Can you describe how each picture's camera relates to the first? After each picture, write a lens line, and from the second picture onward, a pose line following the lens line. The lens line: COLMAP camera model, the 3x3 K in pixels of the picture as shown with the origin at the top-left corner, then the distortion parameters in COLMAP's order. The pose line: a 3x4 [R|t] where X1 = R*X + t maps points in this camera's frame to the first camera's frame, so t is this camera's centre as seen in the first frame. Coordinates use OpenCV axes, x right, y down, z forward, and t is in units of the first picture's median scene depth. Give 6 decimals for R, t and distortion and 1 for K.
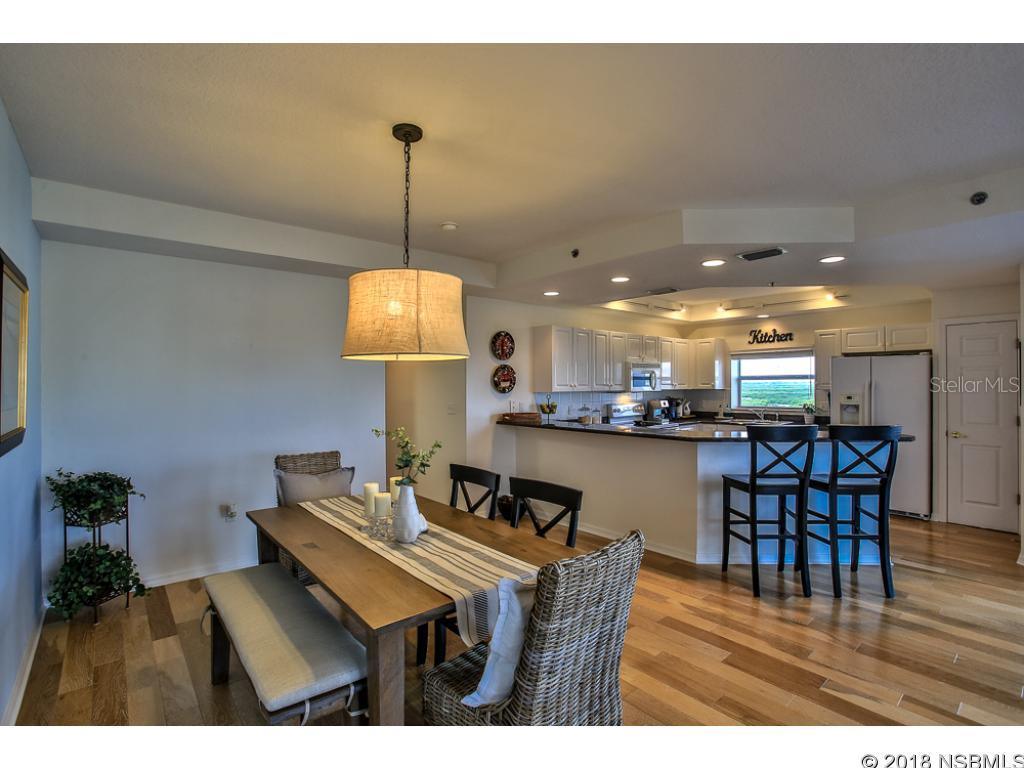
lens RADIAL K [[487.4, 0, 512.2], [0, 487.4, 381.8], [0, 0, 1]] dist [-0.075803, 0.022487]
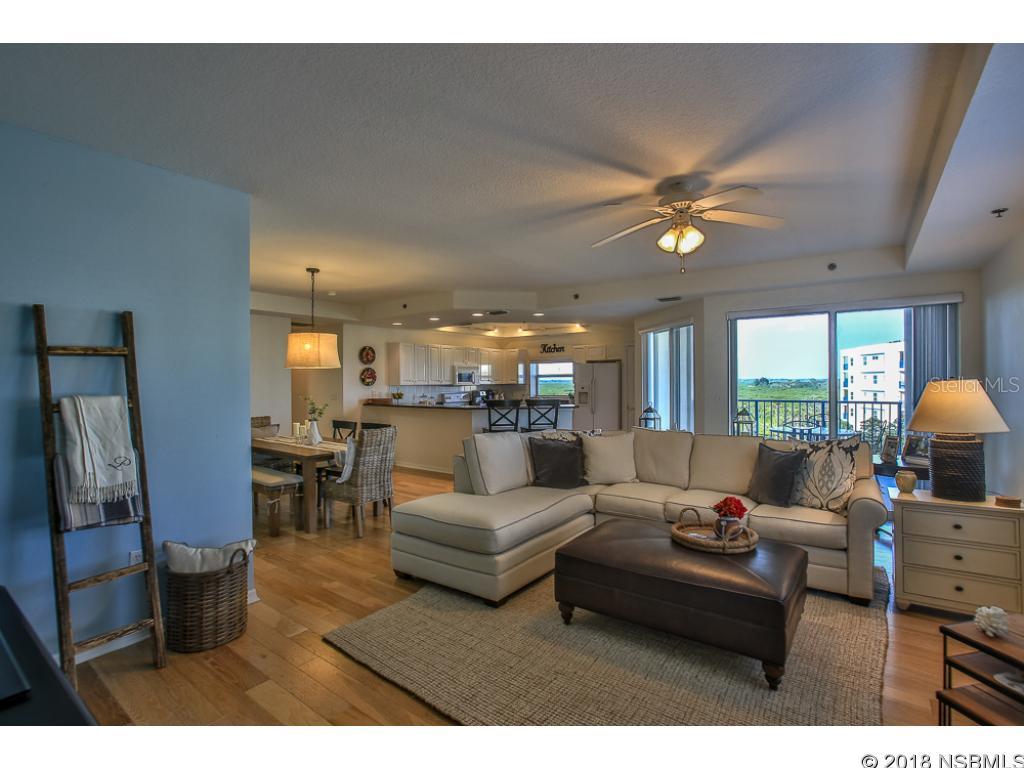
lens RADIAL K [[496.3, 0, 504.3], [0, 496.3, 381.2], [0, 0, 1]] dist [-0.081096, 0.042164]
pose [[0.978488, -0.001866, 0.206295, 0.080022], [0.001259, 0.999994, 0.003075, 0.003990], [-0.206300, -0.002749, 0.978485, -0.608627]]
